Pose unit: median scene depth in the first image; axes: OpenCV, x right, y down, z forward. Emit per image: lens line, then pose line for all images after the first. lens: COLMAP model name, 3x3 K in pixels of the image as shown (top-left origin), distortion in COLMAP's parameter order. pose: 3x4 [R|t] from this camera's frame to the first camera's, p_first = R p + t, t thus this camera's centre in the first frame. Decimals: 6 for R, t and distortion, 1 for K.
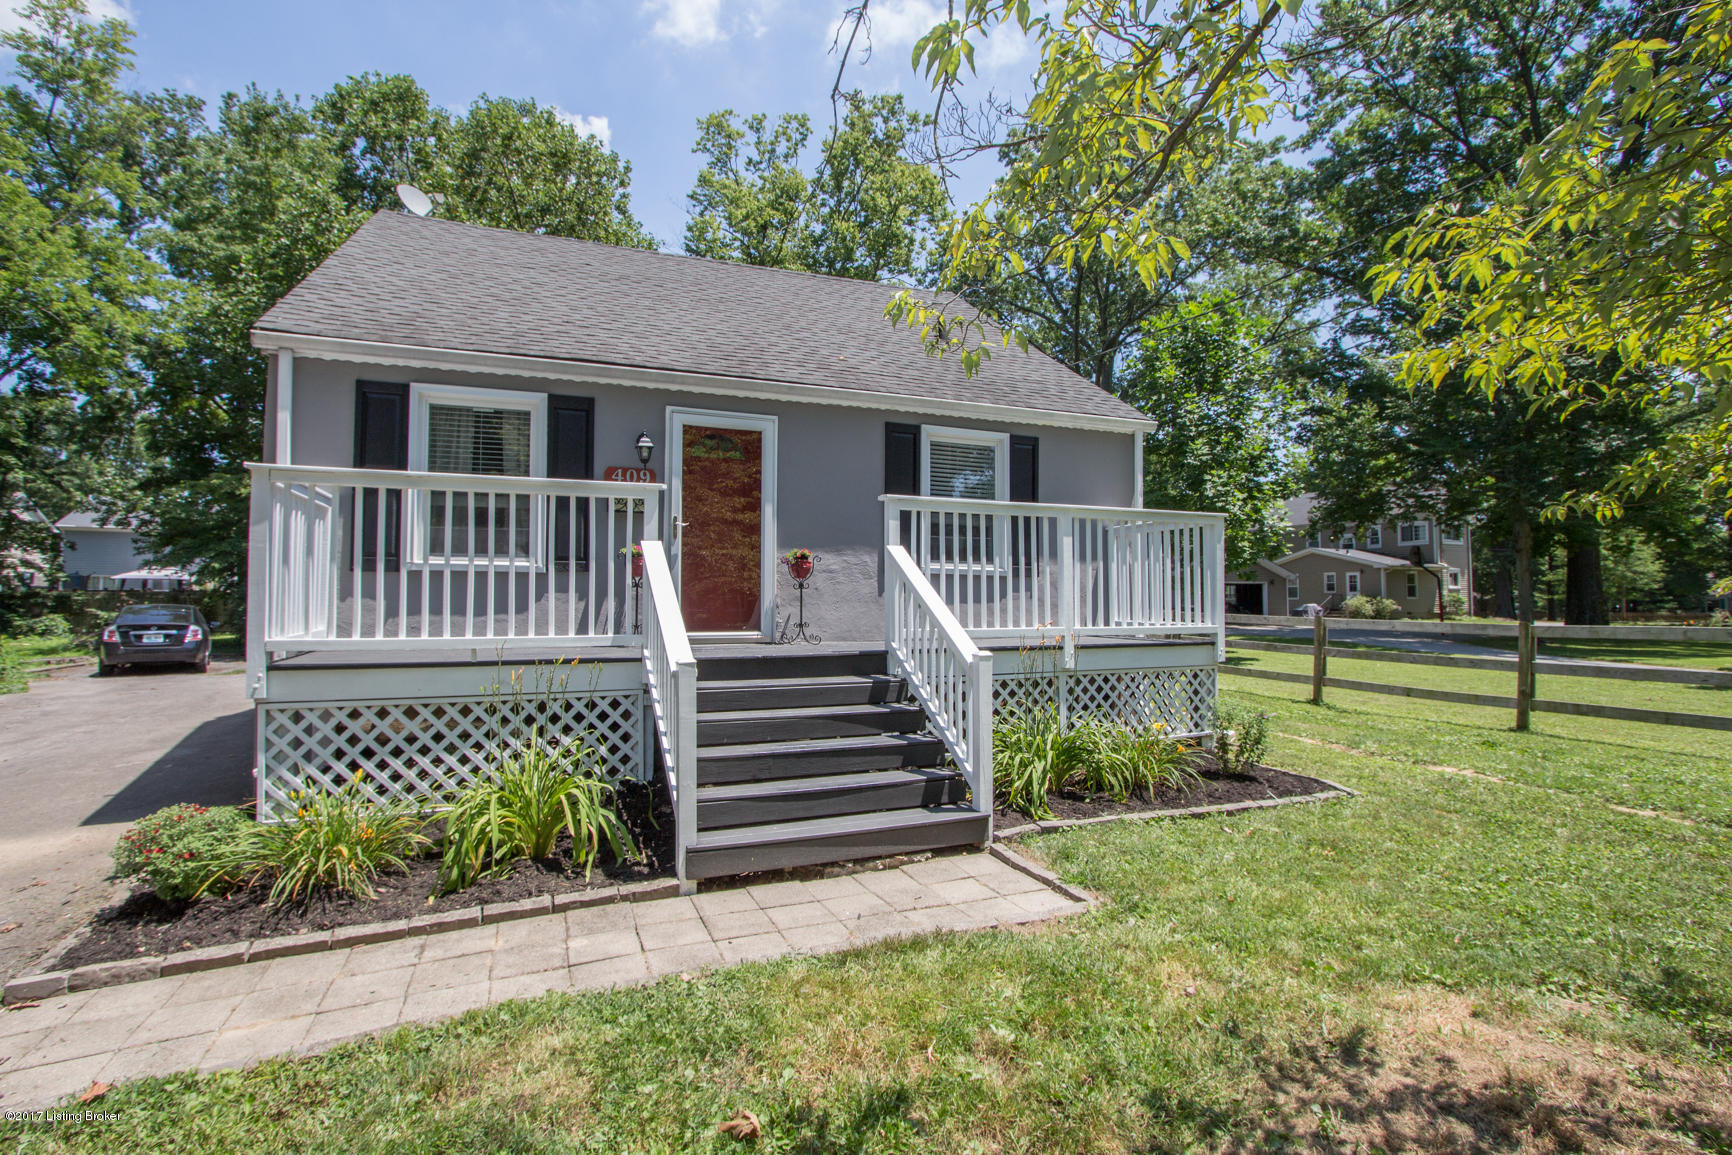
lens RADIAL K [[794.9, 0, 867.7], [0, 794.9, 575.5], [0, 0, 1]] dist [-0.020721, 0.002383]
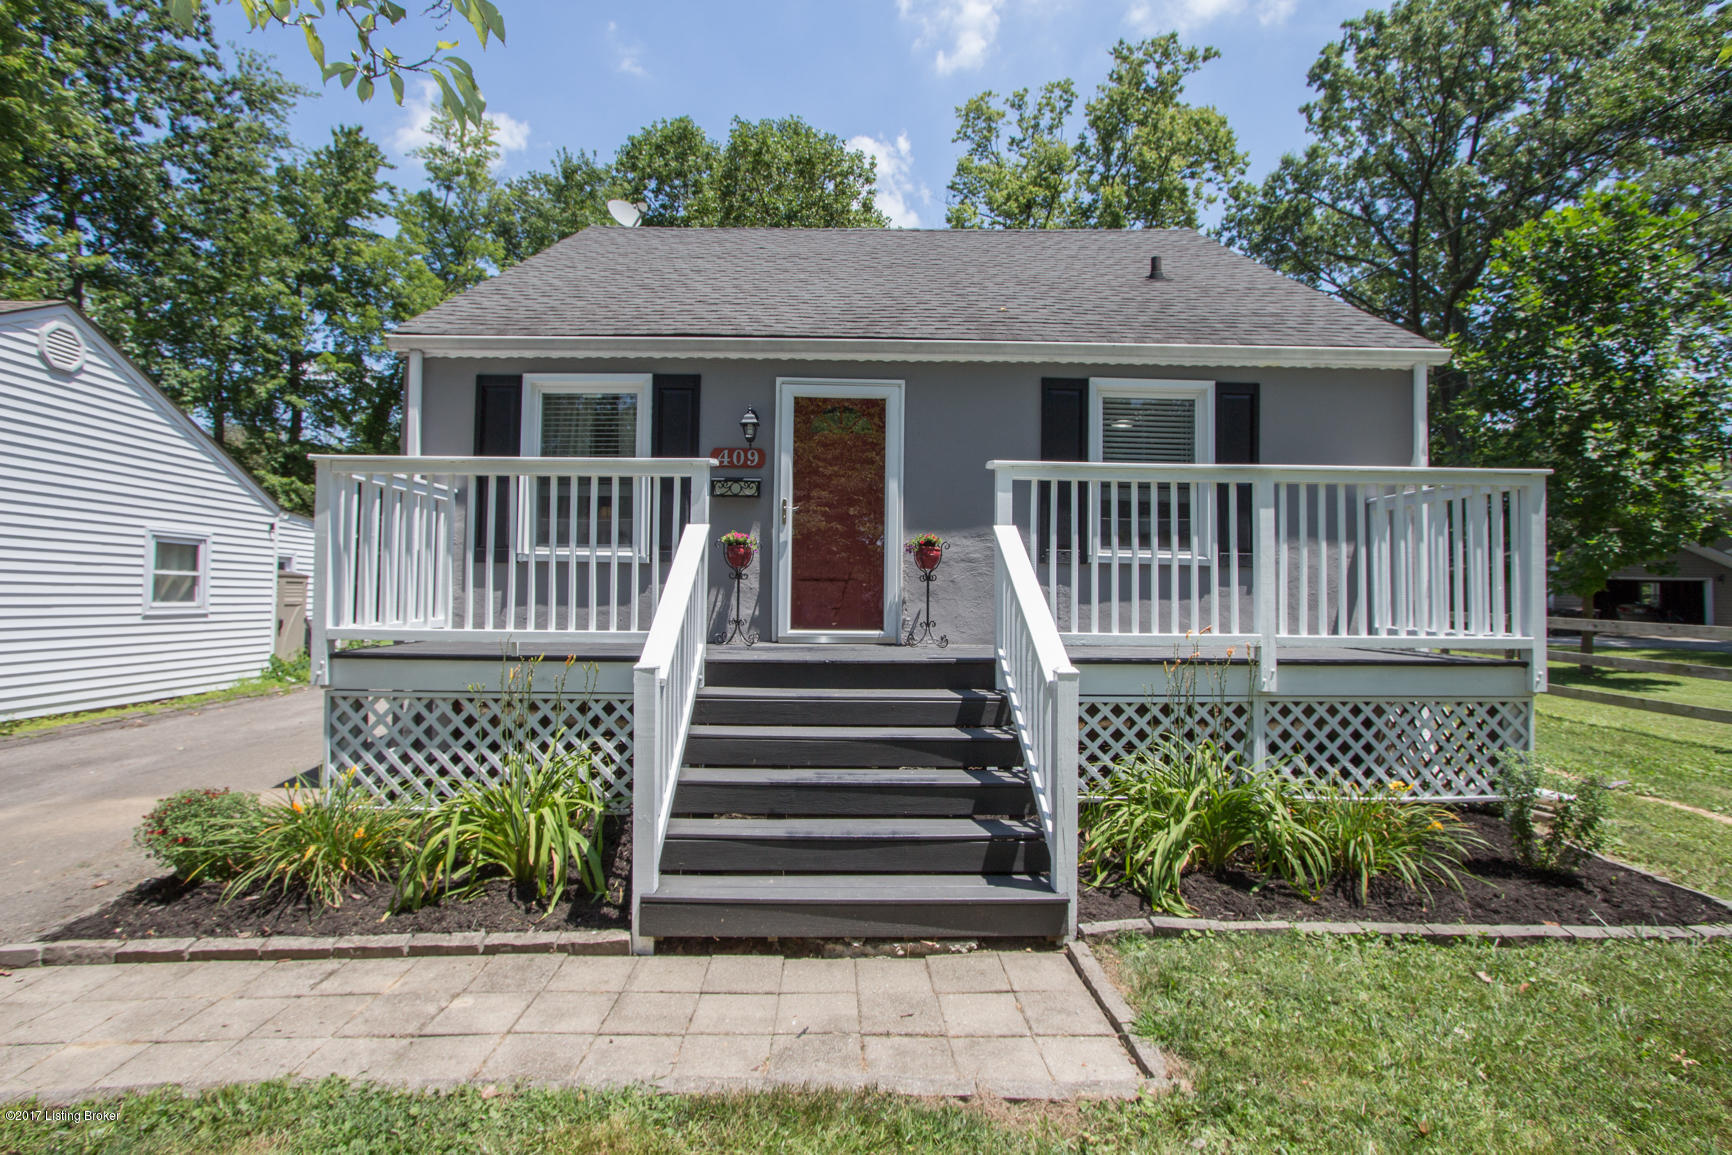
lens RADIAL K [[794.9, 0, 869.1], [0, 794.9, 573.4], [0, 0, 1]] dist [-0.020721, 0.002383]
pose [[0.933344, -0.001826, -0.358979, 0.183143], [0.002443, 0.999996, 0.001263, 0.008341], [0.358975, -0.002056, 0.933345, 0.214452]]
